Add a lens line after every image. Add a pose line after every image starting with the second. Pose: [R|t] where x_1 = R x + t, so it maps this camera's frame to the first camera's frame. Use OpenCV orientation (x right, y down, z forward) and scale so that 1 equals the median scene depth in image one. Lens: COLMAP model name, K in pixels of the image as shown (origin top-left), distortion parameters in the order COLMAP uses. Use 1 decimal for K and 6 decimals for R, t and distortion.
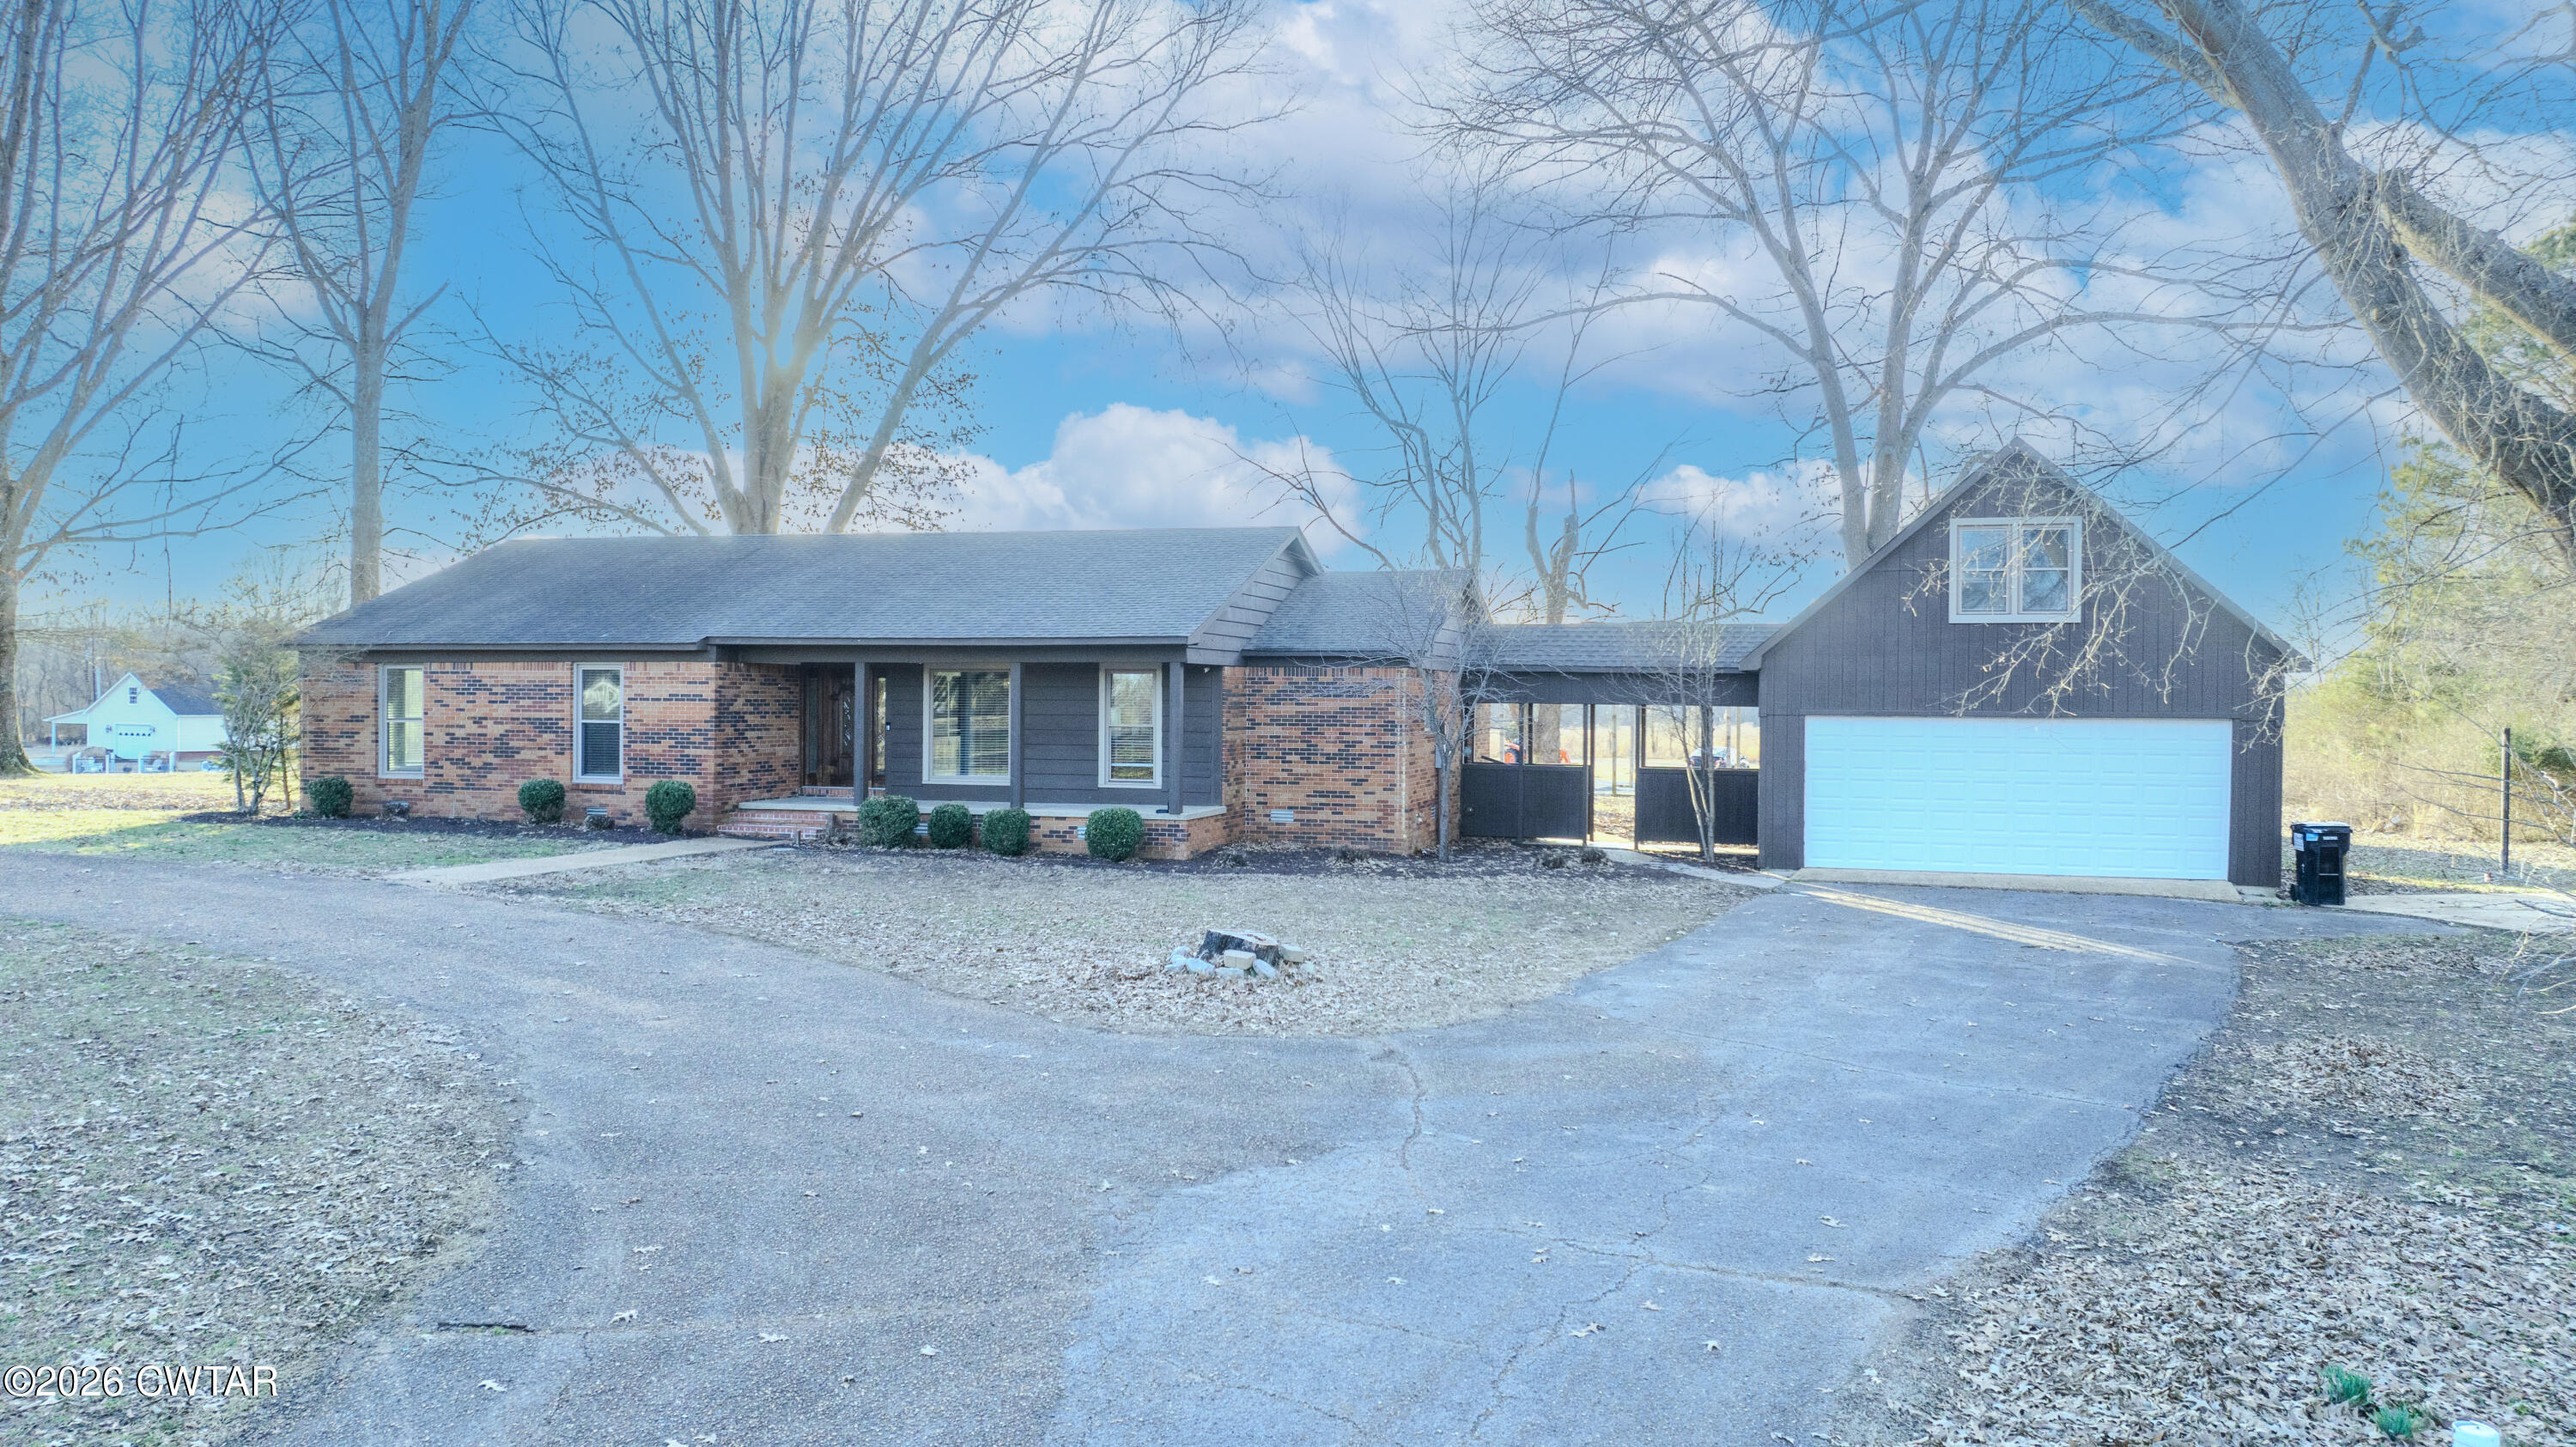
lens RADIAL K [[1892.1, 0, 1288.0], [0, 1892.1, 723.5], [0, 0, 1]] dist [0.005540, -0.184943]
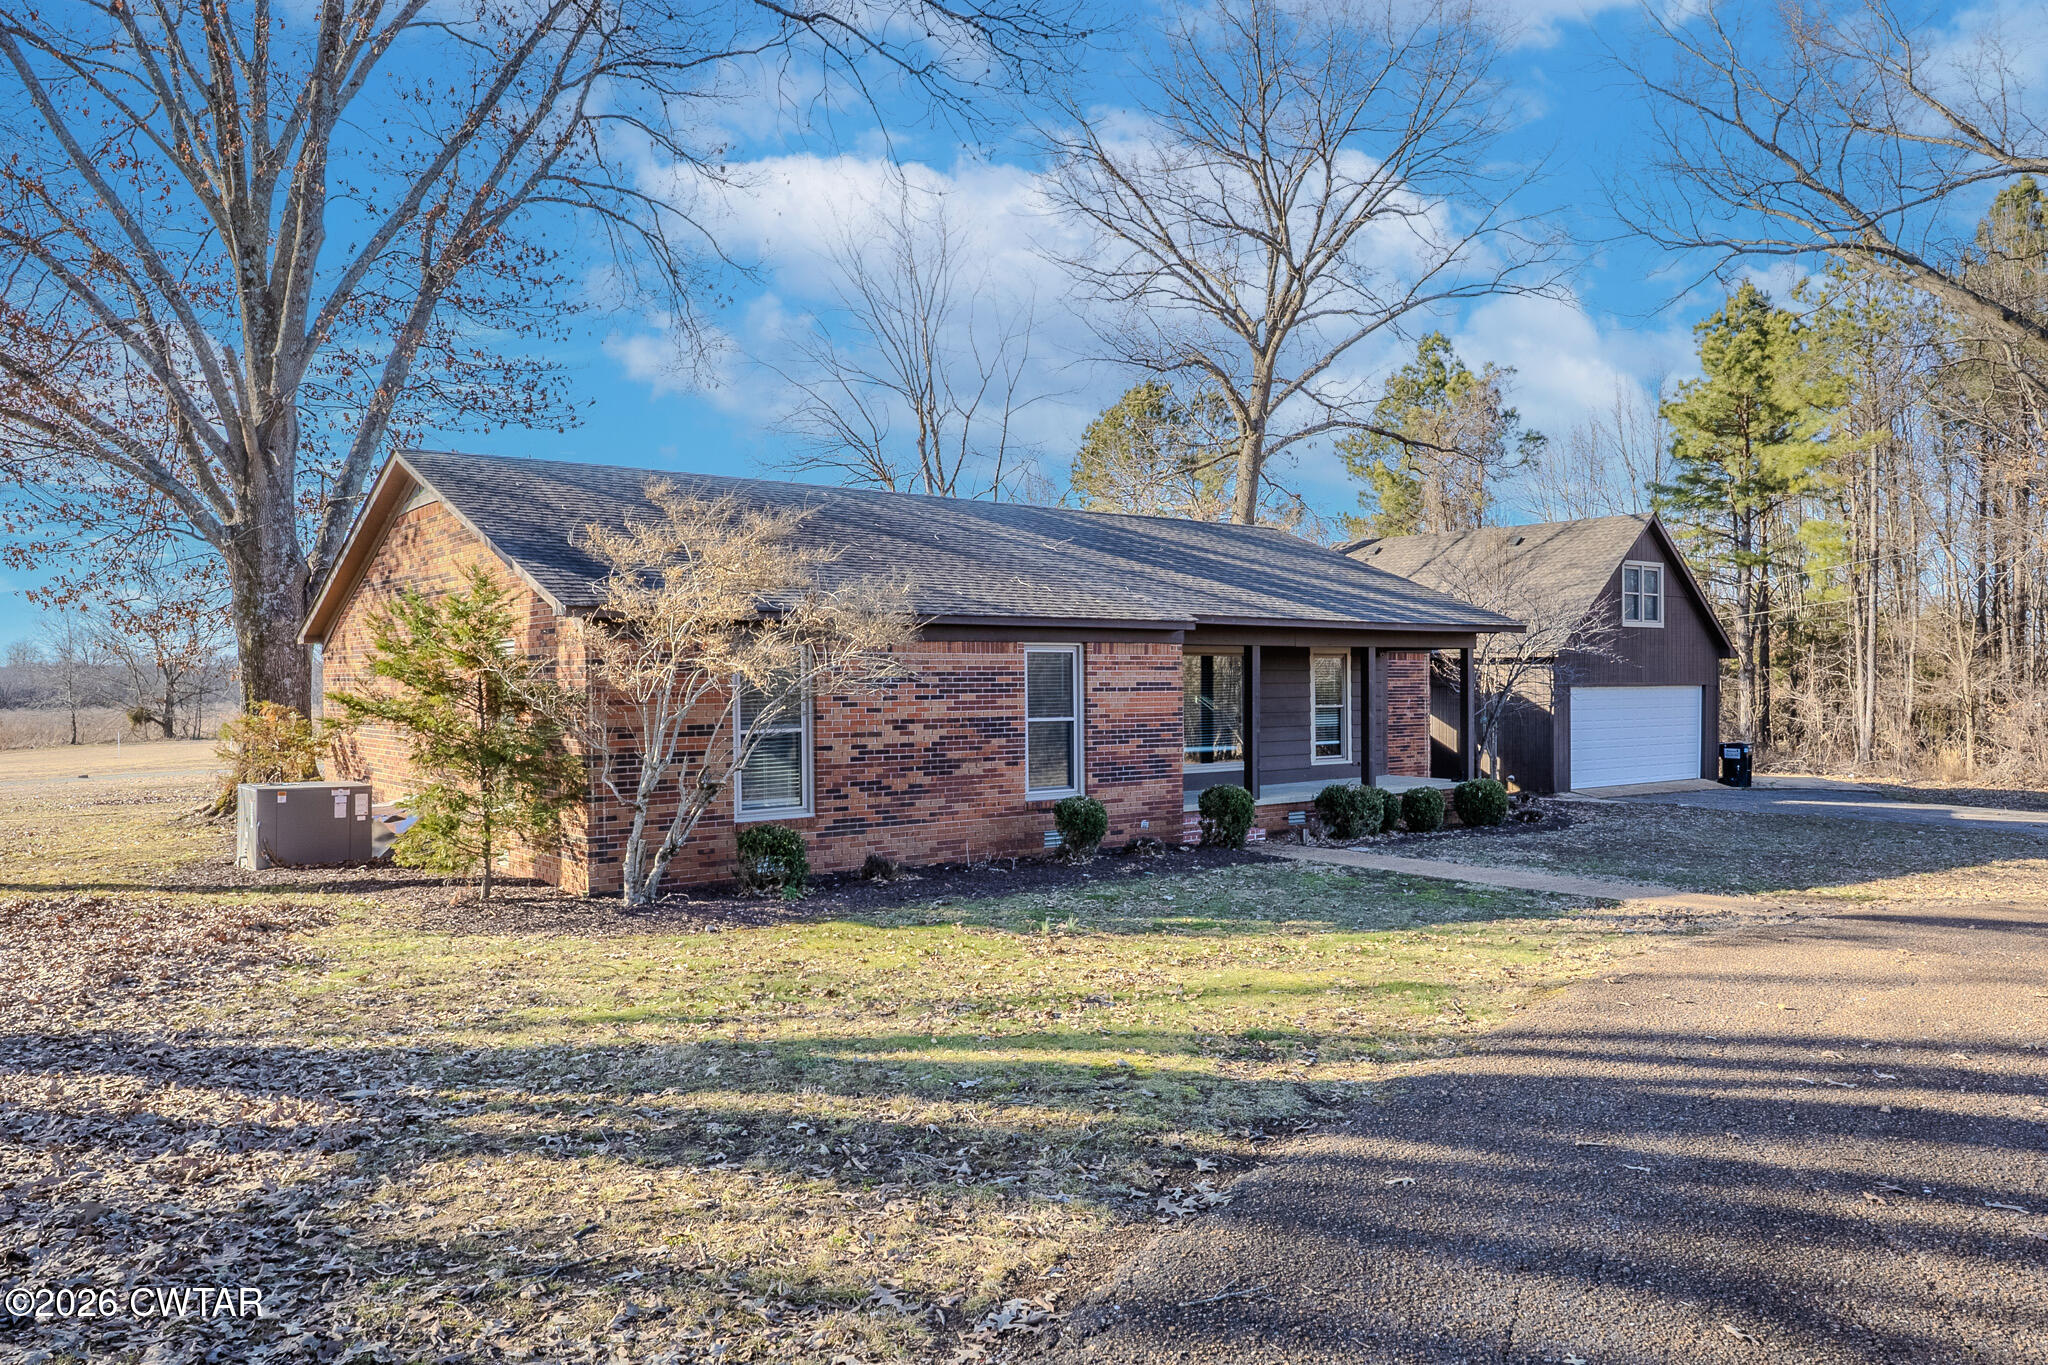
lens RADIAL K [[1426.3, 0, 1024.0], [0, 1426.3, 682.5], [0, 0, 1]] dist [-0.007035, -0.000706]
pose [[0.587592, -0.012929, 0.809054, -0.841571], [0.021925, 0.999760, 0.000054, -0.016435], [-0.808860, 0.017707, 0.587734, 0.660016]]
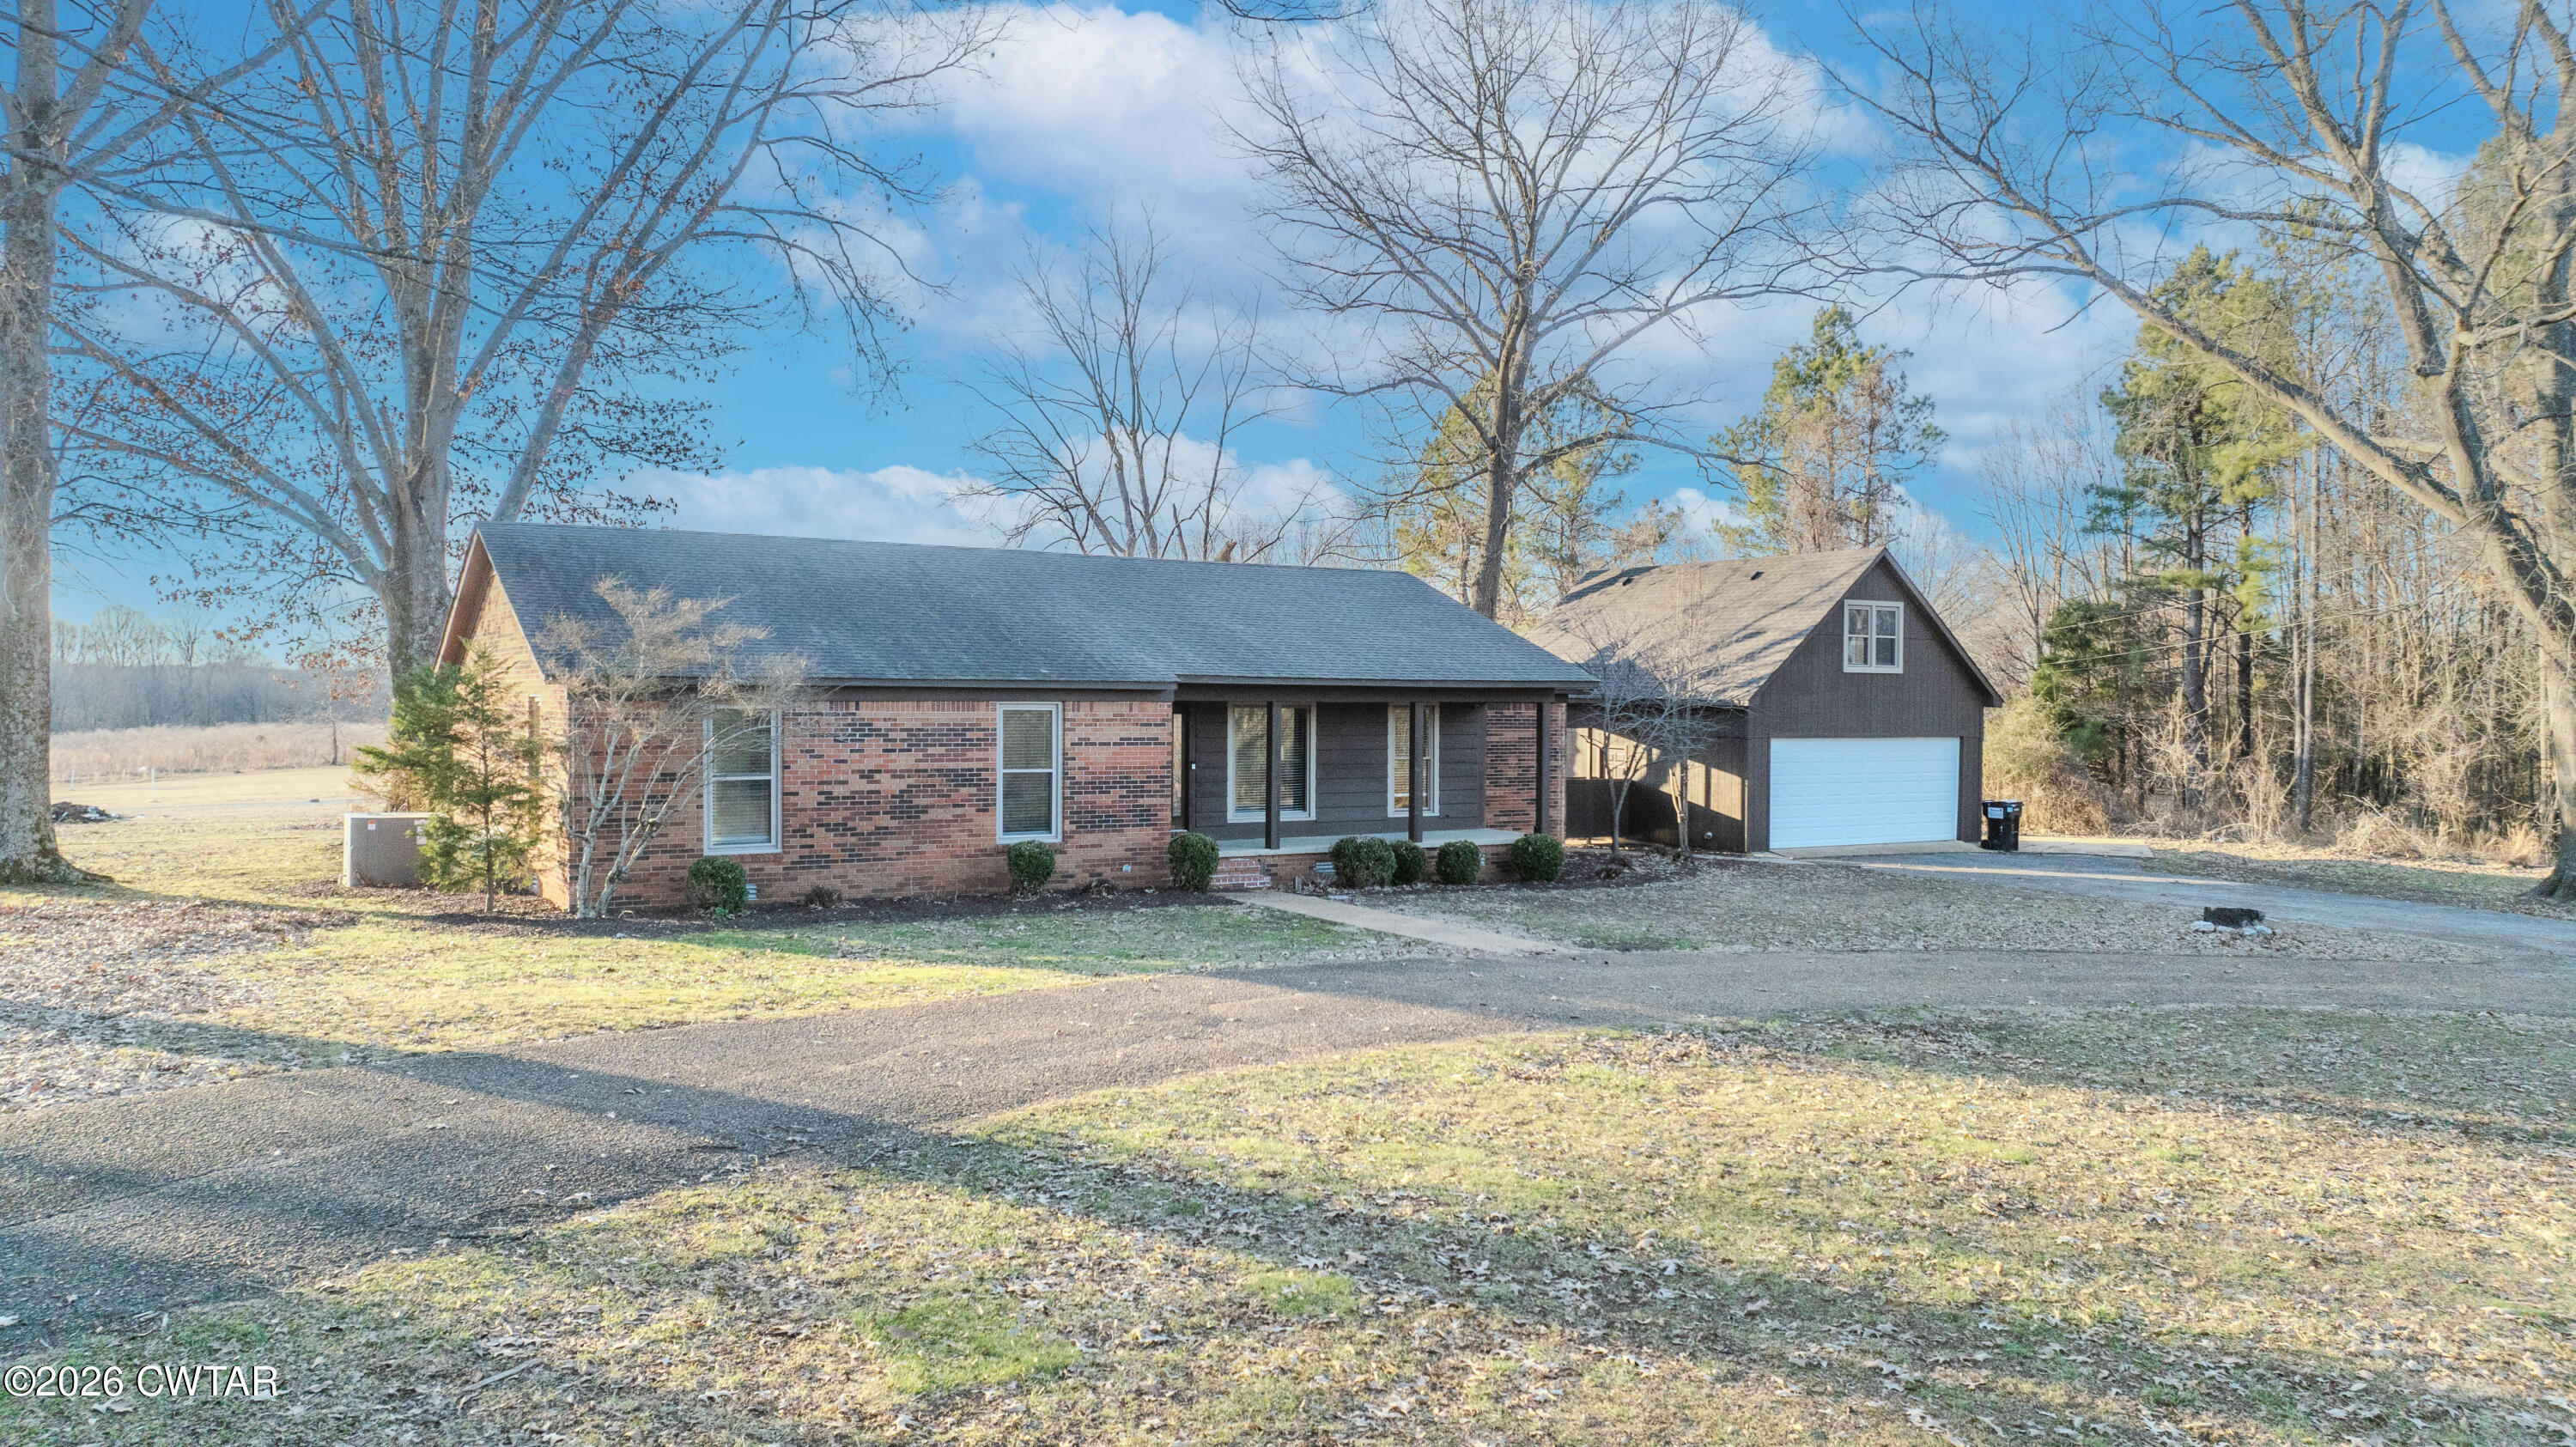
lens RADIAL K [[1788.4, 0, 1288.0], [0, 1788.4, 723.5], [0, 0, 1]] dist [-0.001384, -0.049078]
pose [[0.679575, -0.013323, 0.733485, -0.875854], [0.007072, 0.999908, 0.011610, -0.031024], [-0.733572, -0.002702, 0.679607, 0.358179]]
